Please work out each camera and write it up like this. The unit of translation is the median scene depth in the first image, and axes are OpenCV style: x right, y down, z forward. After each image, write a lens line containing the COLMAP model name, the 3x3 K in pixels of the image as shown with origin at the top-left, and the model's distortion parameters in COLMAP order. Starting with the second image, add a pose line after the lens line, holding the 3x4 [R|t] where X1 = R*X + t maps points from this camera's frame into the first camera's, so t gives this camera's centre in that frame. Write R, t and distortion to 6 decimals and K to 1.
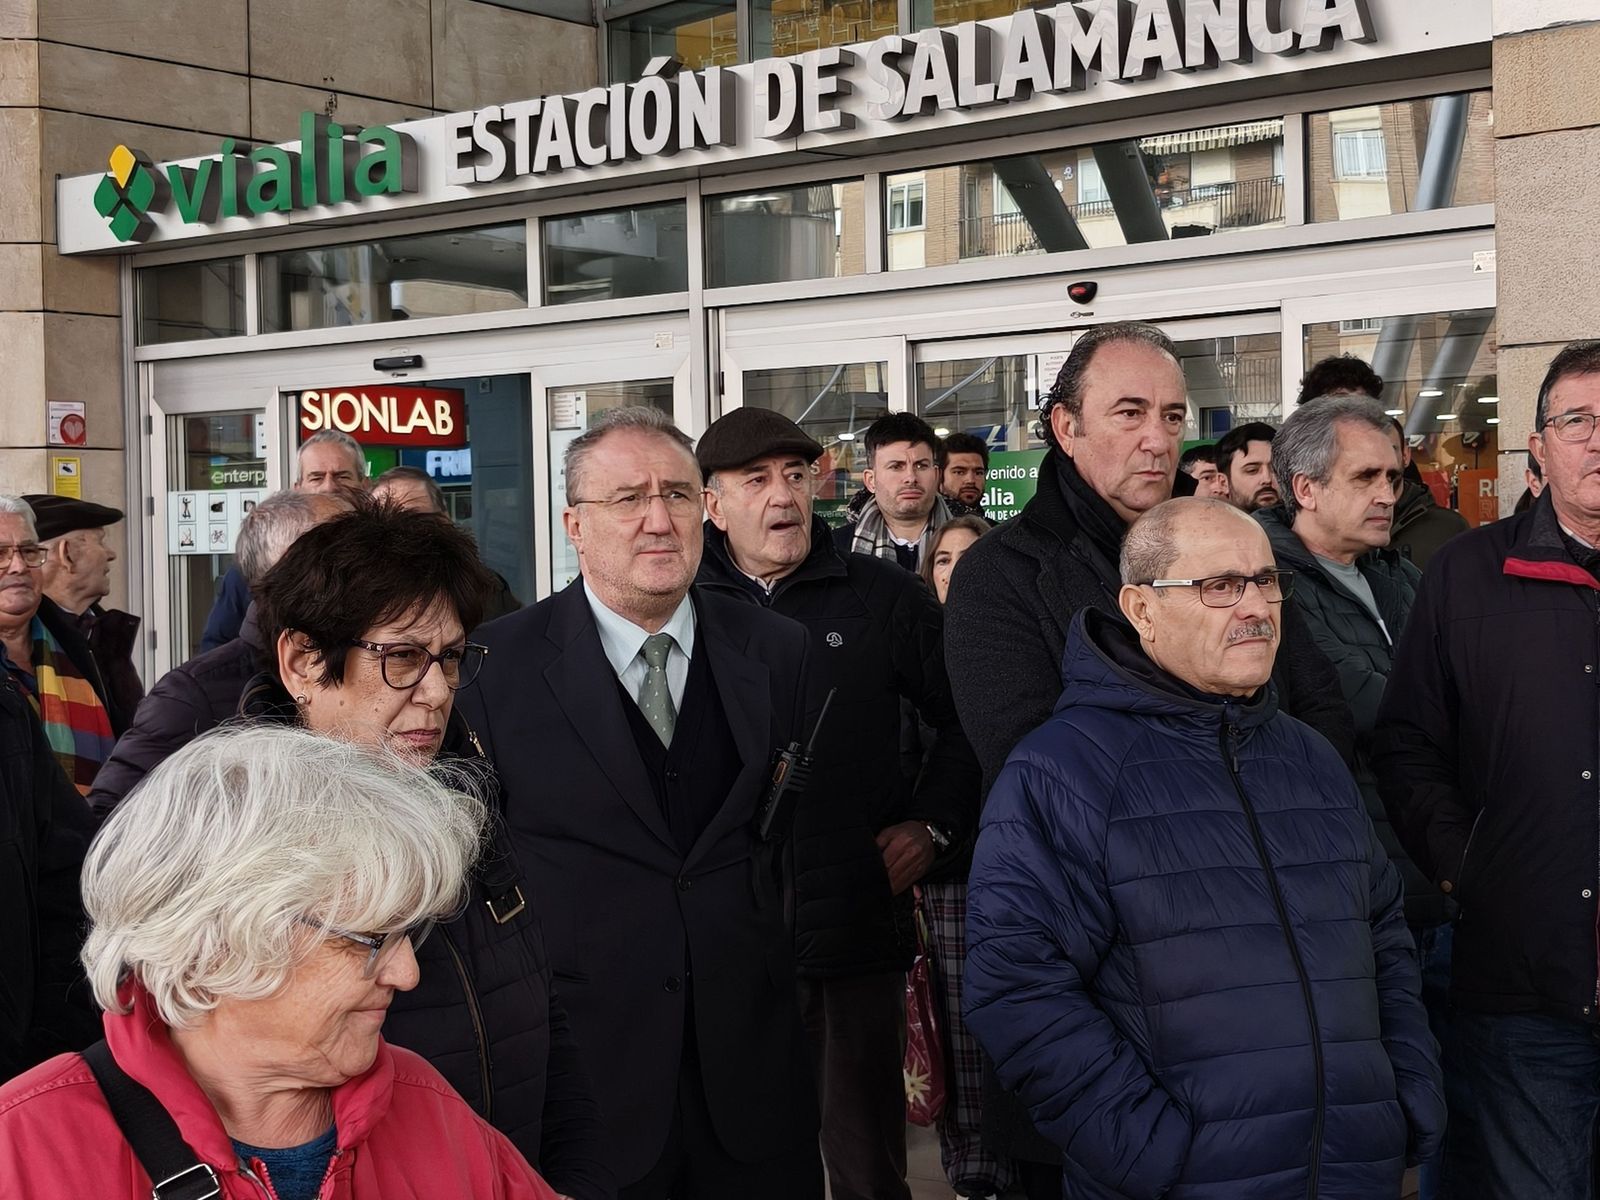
lens RADIAL K [[2662.7, 0, 804.7], [0, 2662.7, 591.6], [0, 0, 1]] dist [0.280458, -1.771252]
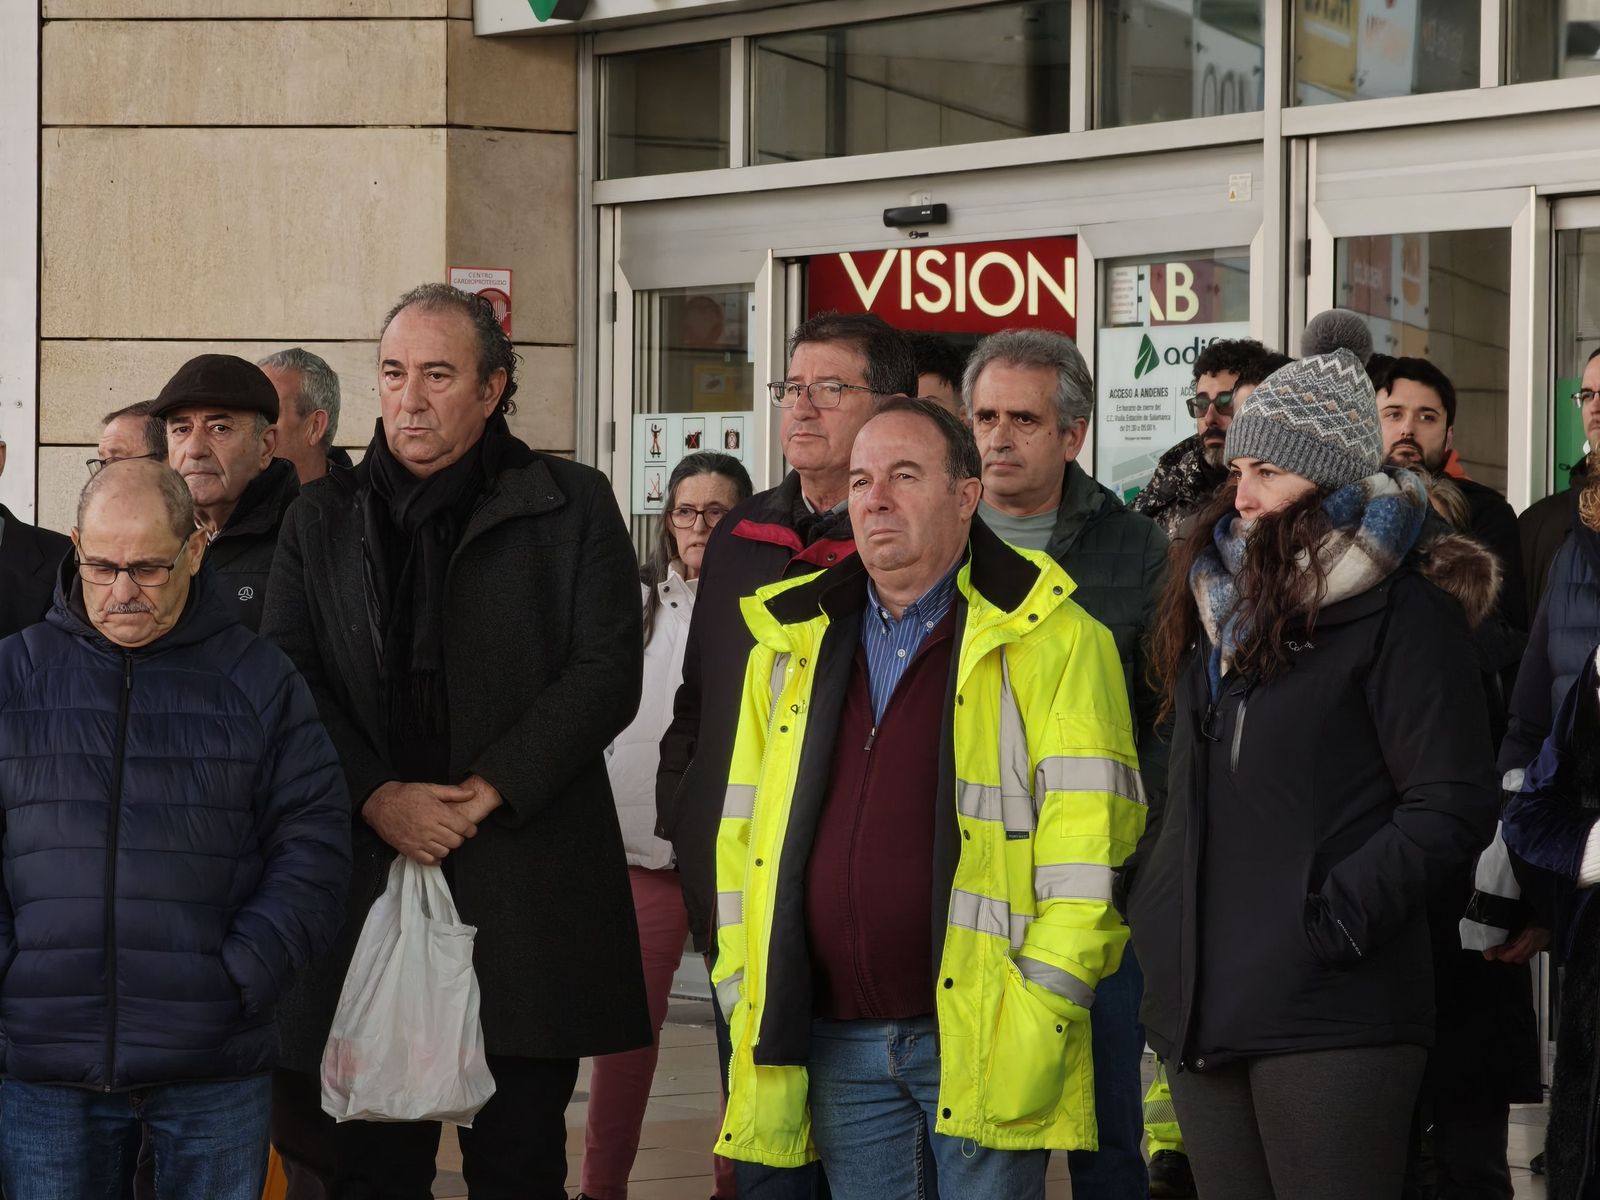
lens RADIAL K [[6128.7, 0, 800.0], [0, 6128.7, 600.0], [0, 0, 1]] dist [0.230082, 1.466501]
pose [[0.936807, 0.029406, -0.348609, 0.303269], [-0.031550, 0.999502, -0.000473, 0.005615], [0.348422, 0.011442, 0.937268, -0.328249]]
